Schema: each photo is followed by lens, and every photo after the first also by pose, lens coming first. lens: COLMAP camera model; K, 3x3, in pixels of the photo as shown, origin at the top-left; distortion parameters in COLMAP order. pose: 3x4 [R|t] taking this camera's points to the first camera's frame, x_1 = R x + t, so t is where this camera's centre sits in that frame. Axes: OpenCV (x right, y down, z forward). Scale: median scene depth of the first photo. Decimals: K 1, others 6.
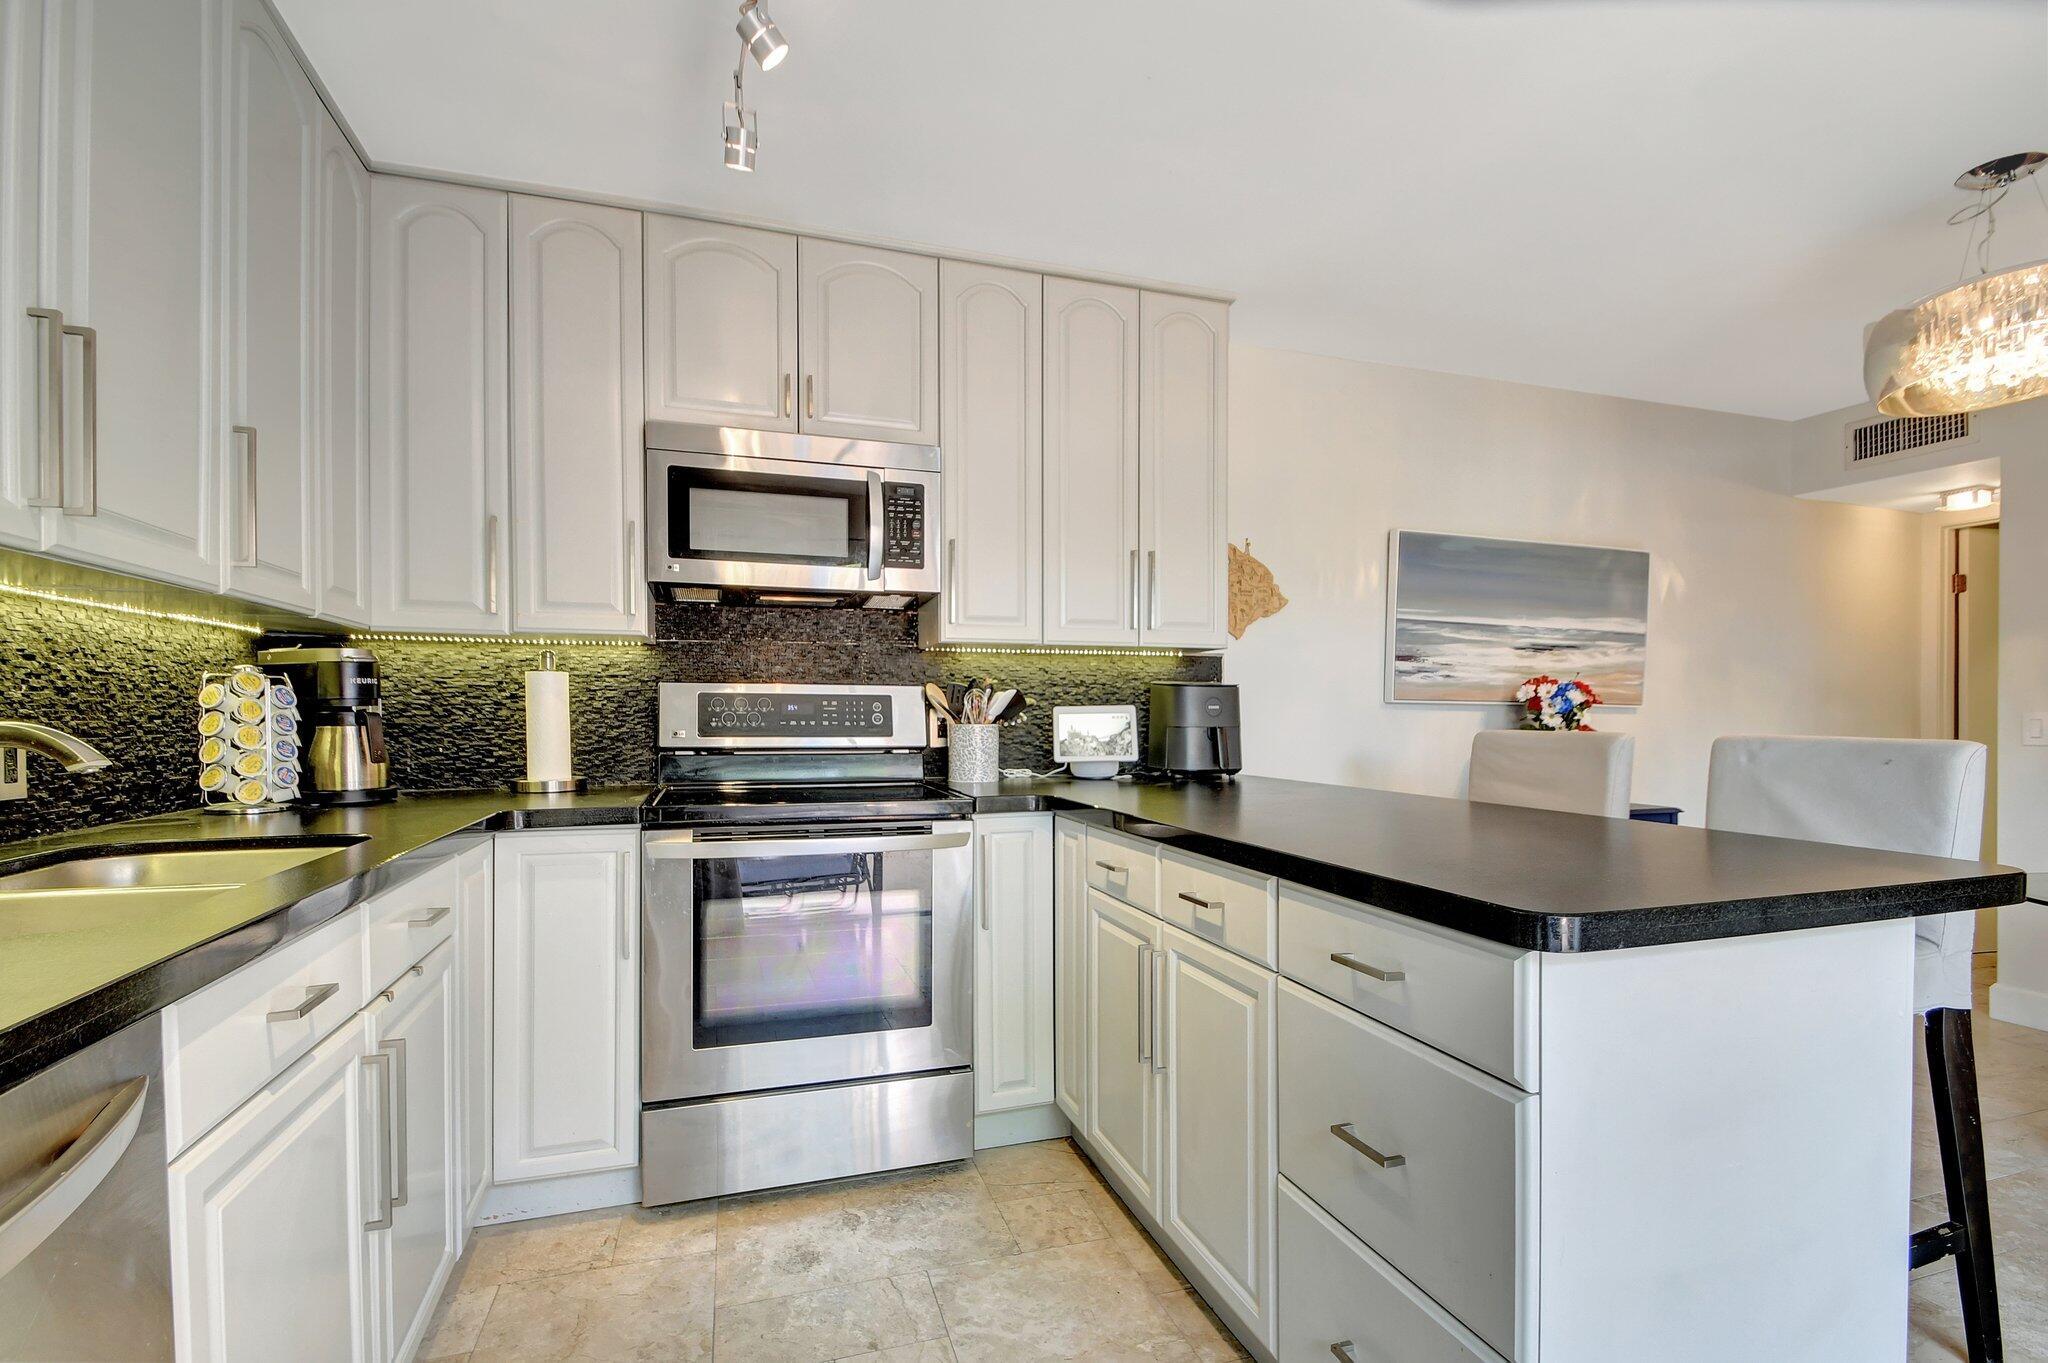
lens RADIAL K [[893.6, 0, 1011.2], [0, 893.6, 733.1], [0, 0, 1]] dist [-0.003514, -0.010148]
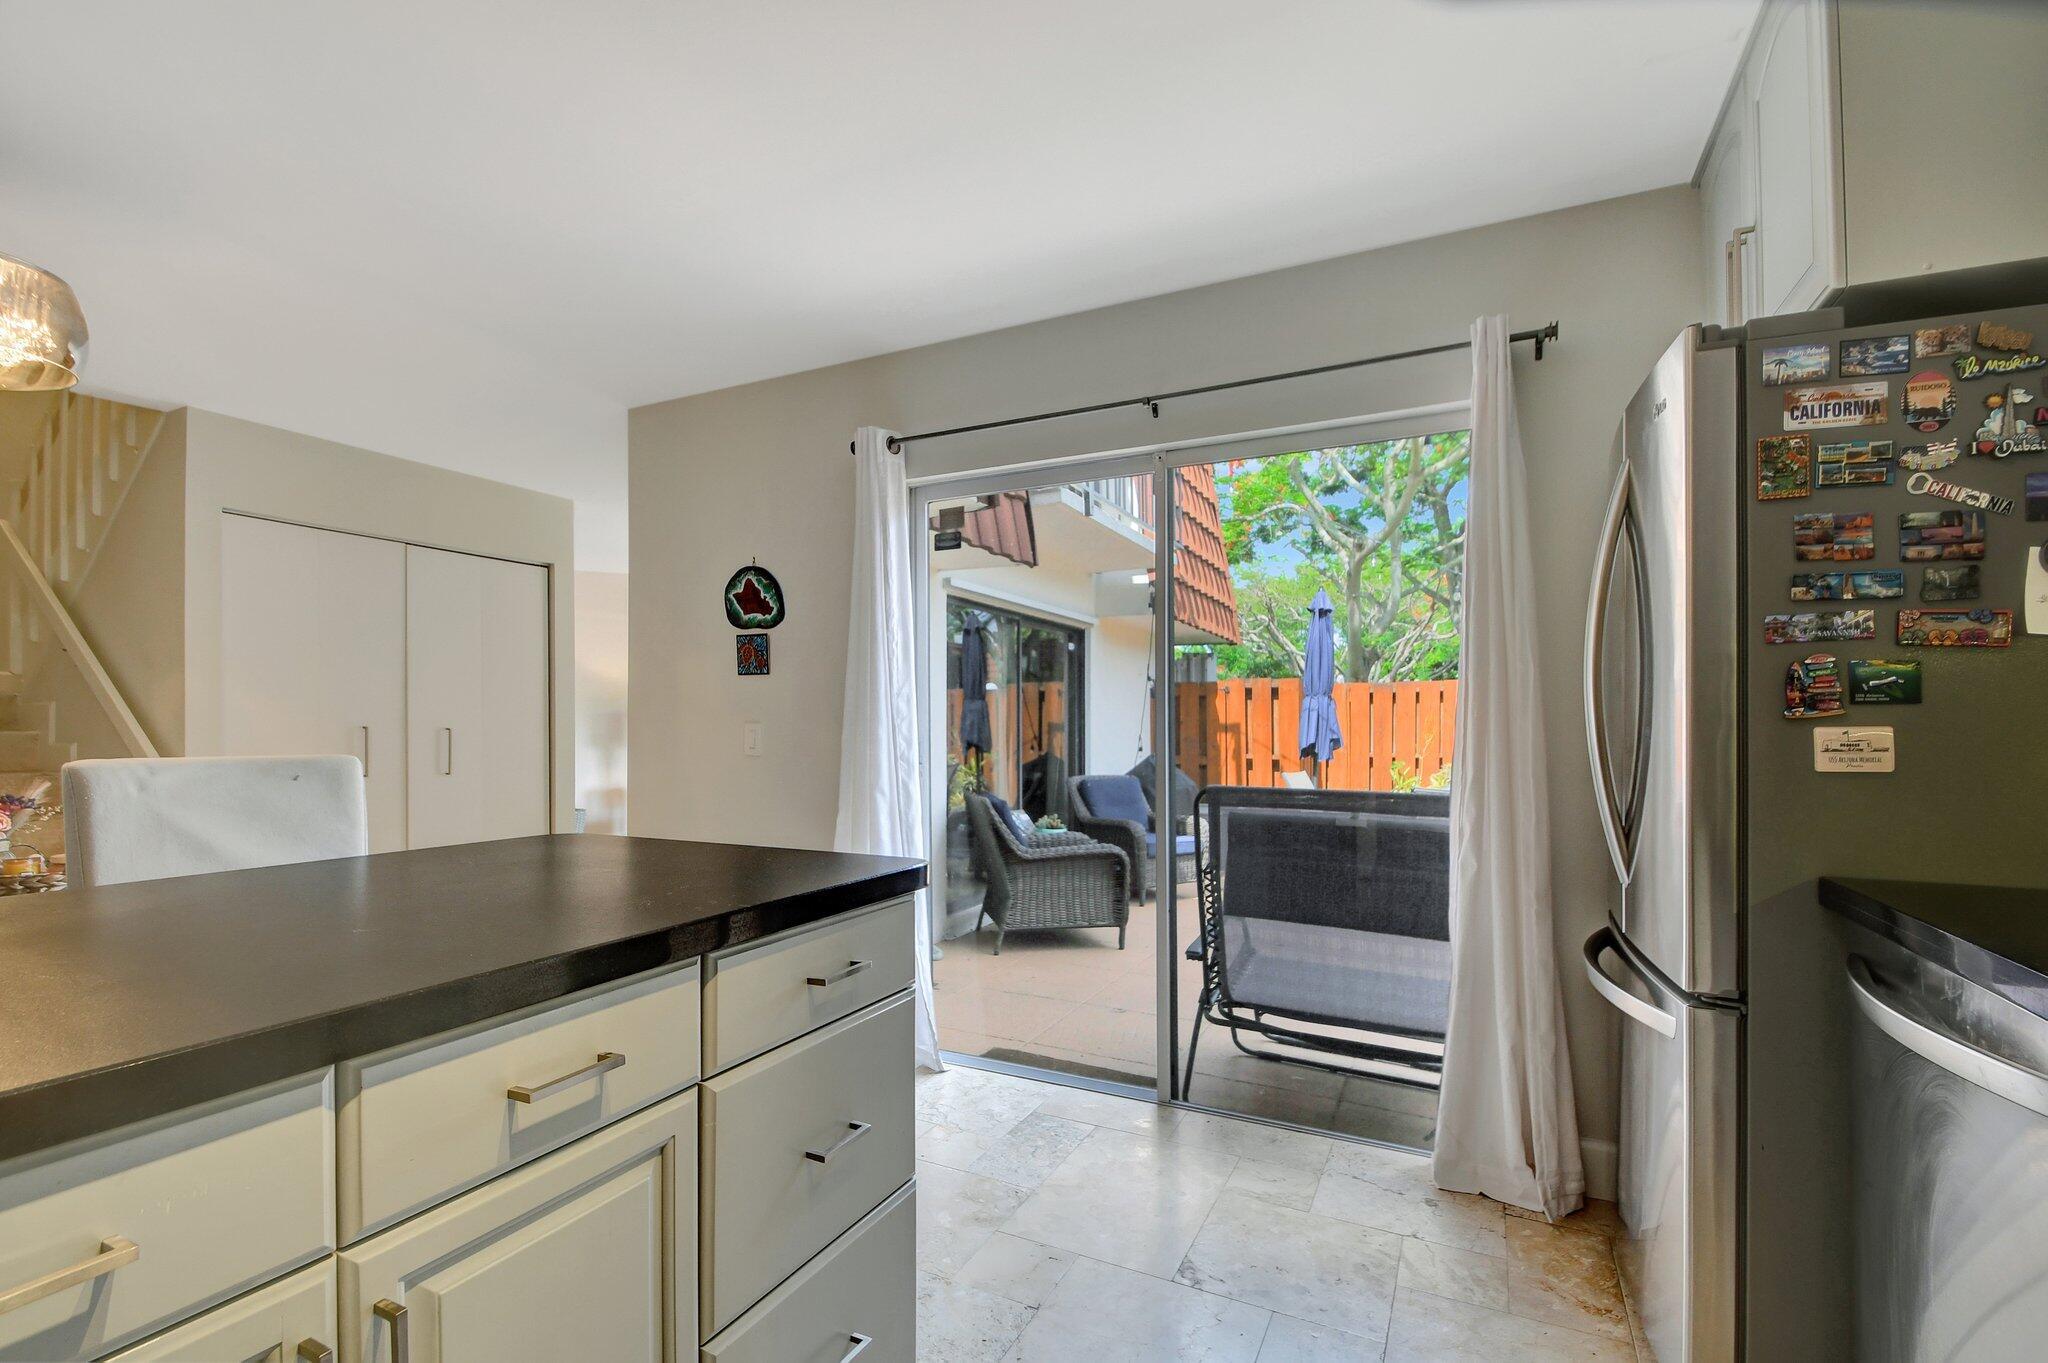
lens RADIAL K [[893.6, 0, 1008.7], [0, 893.6, 721.5], [0, 0, 1]] dist [-0.003514, -0.010148]
pose [[-0.711785, 0.006965, 0.702363, -0.245702], [0.015285, 0.999868, 0.005575, -0.021123], [-0.702231, 0.014704, -0.711797, 0.793069]]
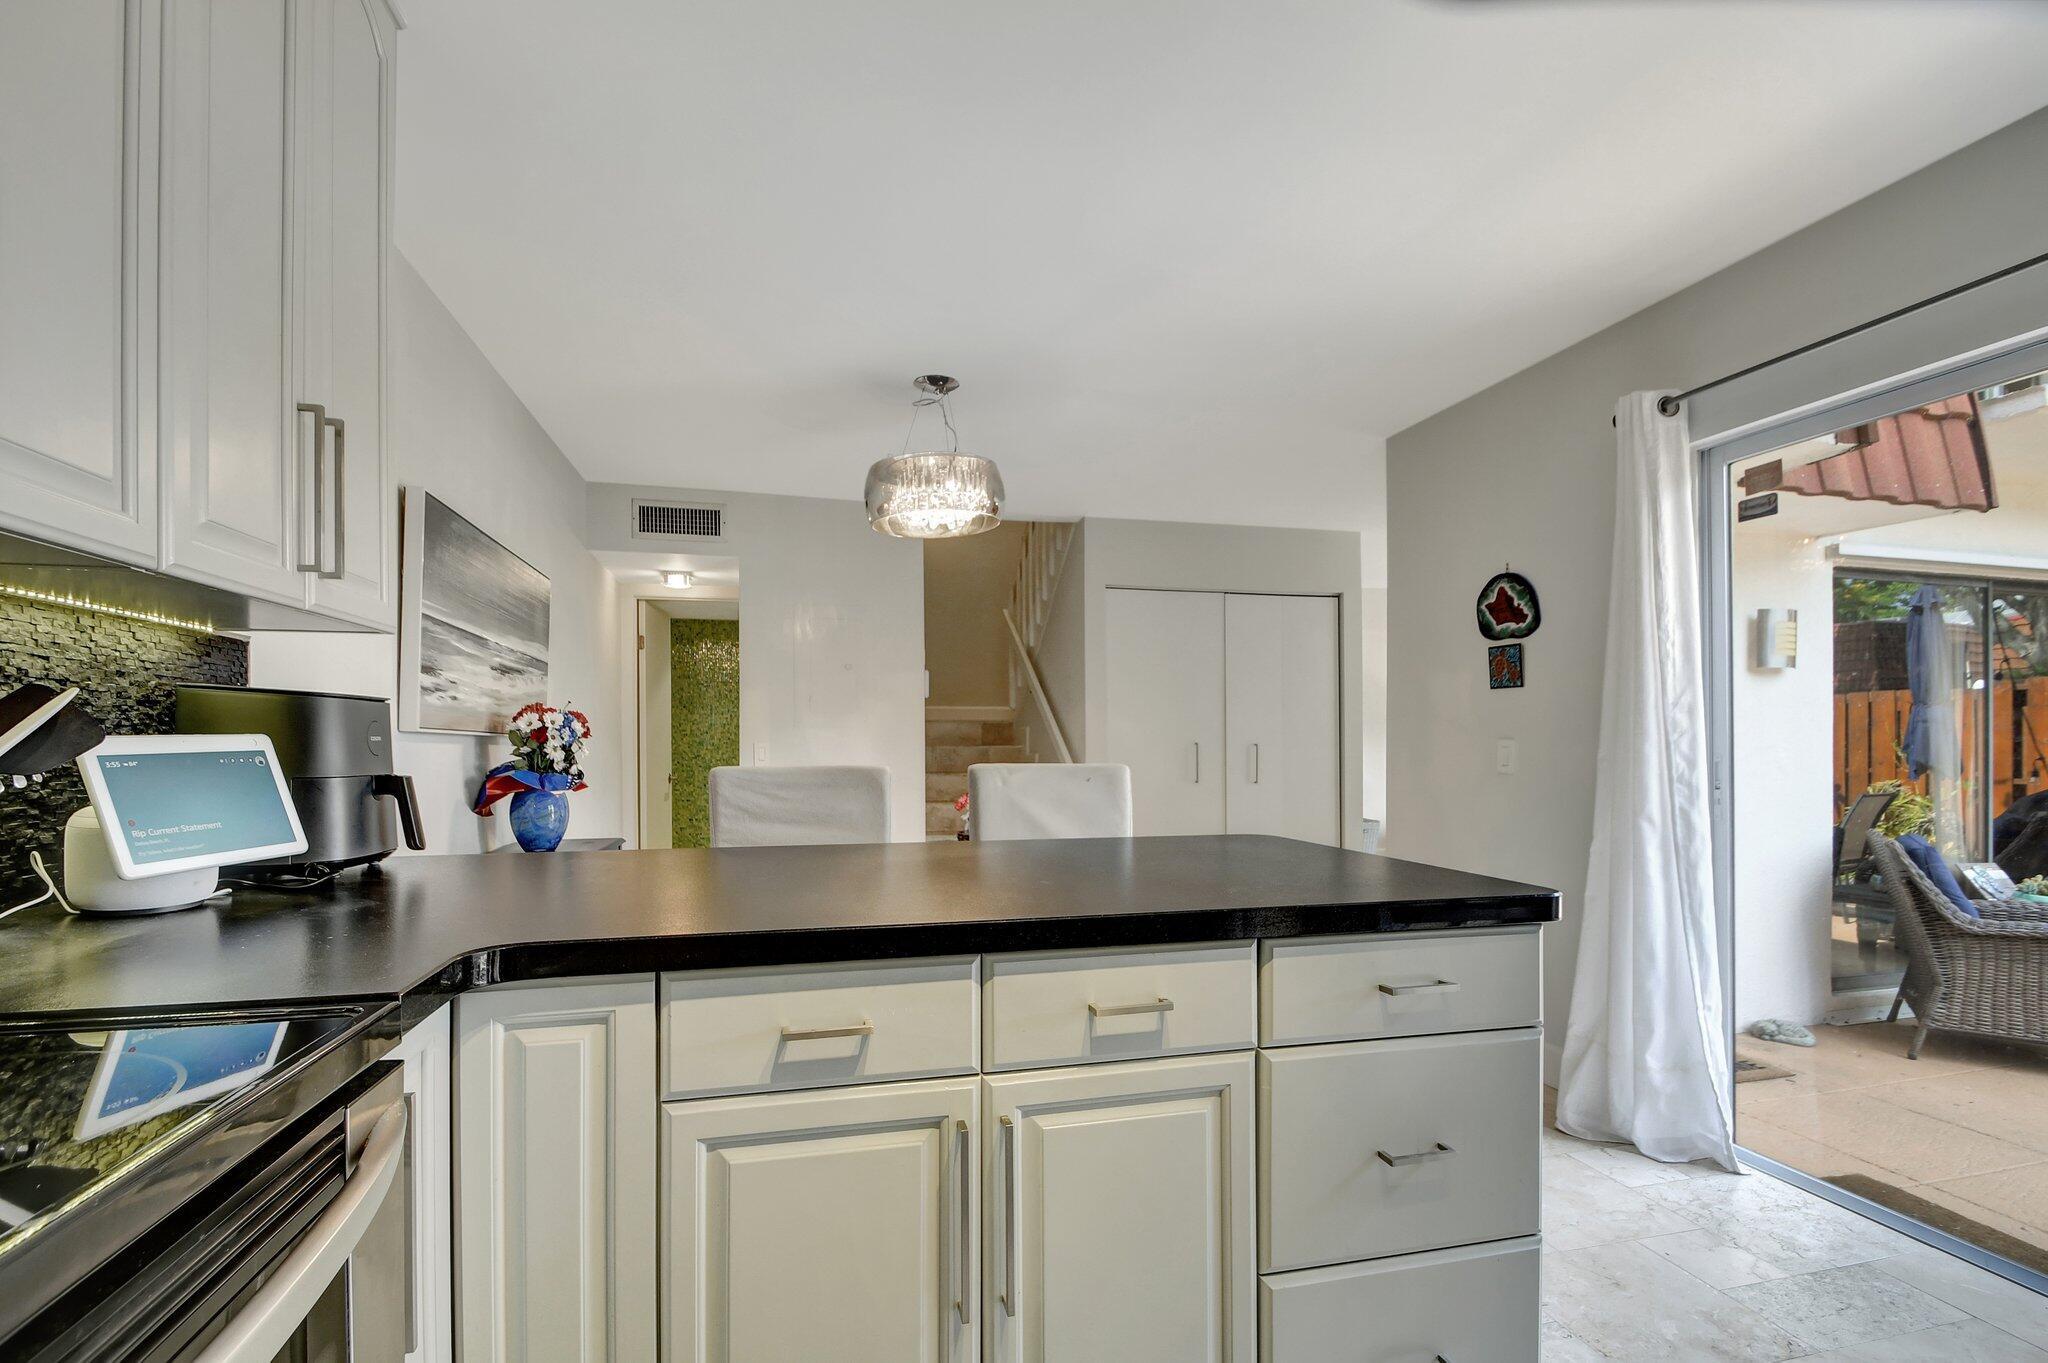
lens RADIAL K [[893.6, 0, 1036.5], [0, 893.6, 744.5], [0, 0, 1]] dist [-0.003514, -0.010148]
pose [[0.072462, -0.000052, 0.997371, -0.350868], [0.018820, 0.999822, -0.001315, -0.020015], [-0.997194, 0.018866, 0.072450, 0.675063]]
